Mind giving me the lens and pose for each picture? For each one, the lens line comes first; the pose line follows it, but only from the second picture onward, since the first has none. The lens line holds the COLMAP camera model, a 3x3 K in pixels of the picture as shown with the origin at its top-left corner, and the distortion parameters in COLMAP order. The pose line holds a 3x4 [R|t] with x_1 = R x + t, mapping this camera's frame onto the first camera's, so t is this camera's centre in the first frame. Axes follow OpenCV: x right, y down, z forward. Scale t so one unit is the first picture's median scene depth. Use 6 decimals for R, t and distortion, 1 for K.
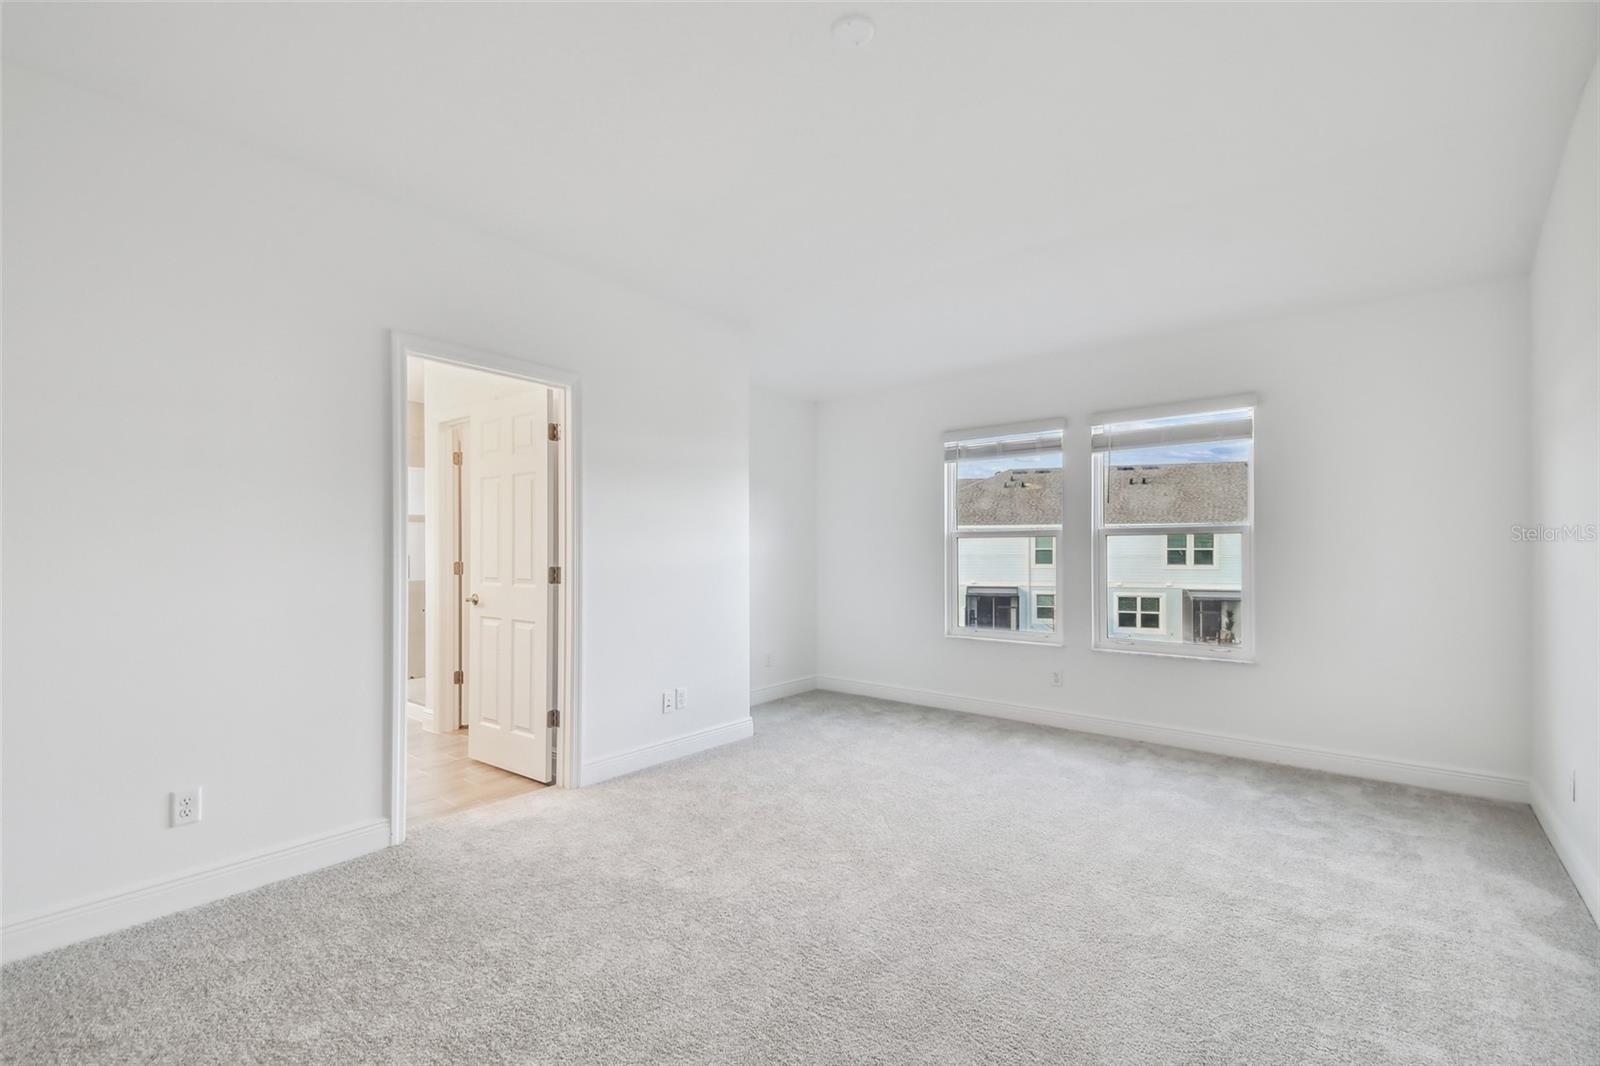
lens RADIAL K [[701.6, 0, 797.7], [0, 701.6, 544.3], [0, 0, 1]] dist [0.067179, -0.027134]
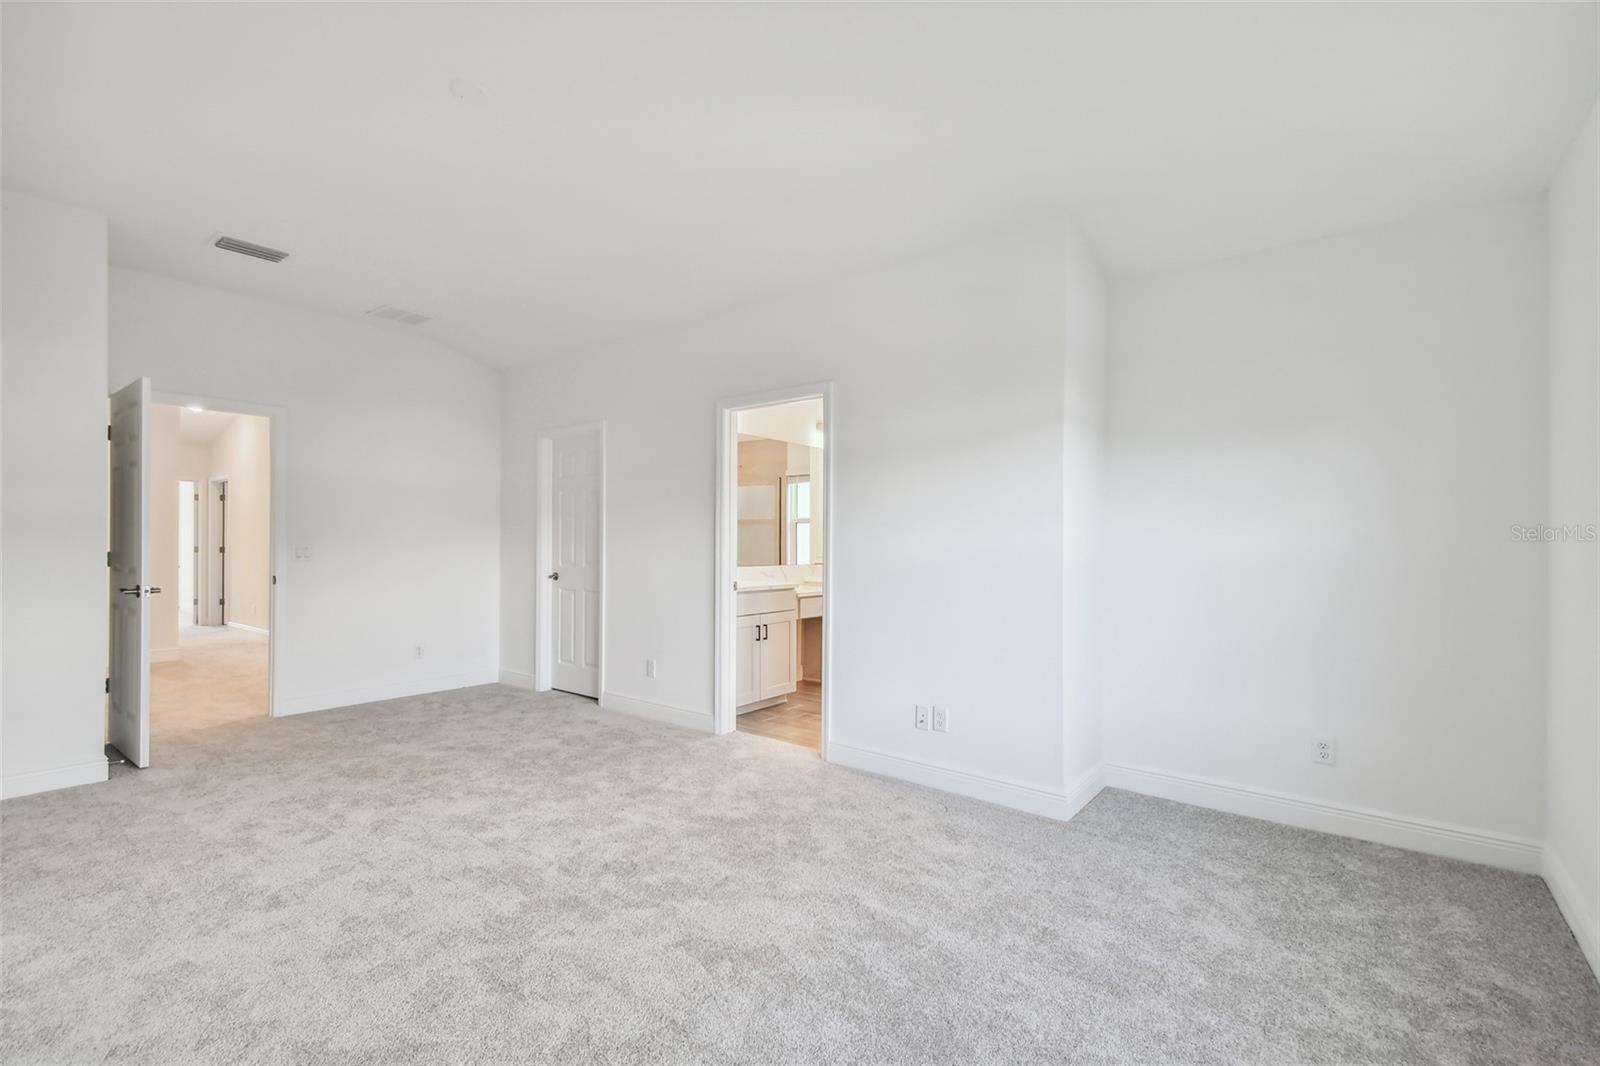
lens RADIAL K [[701.6, 0, 797.7], [0, 701.6, 544.3], [0, 0, 1]] dist [0.067179, -0.027134]
pose [[0.013344, 0.003340, -0.999905, 0.710456], [0.006929, 0.999970, 0.003433, 0.005282], [0.999887, -0.006974, 0.013320, 0.864574]]
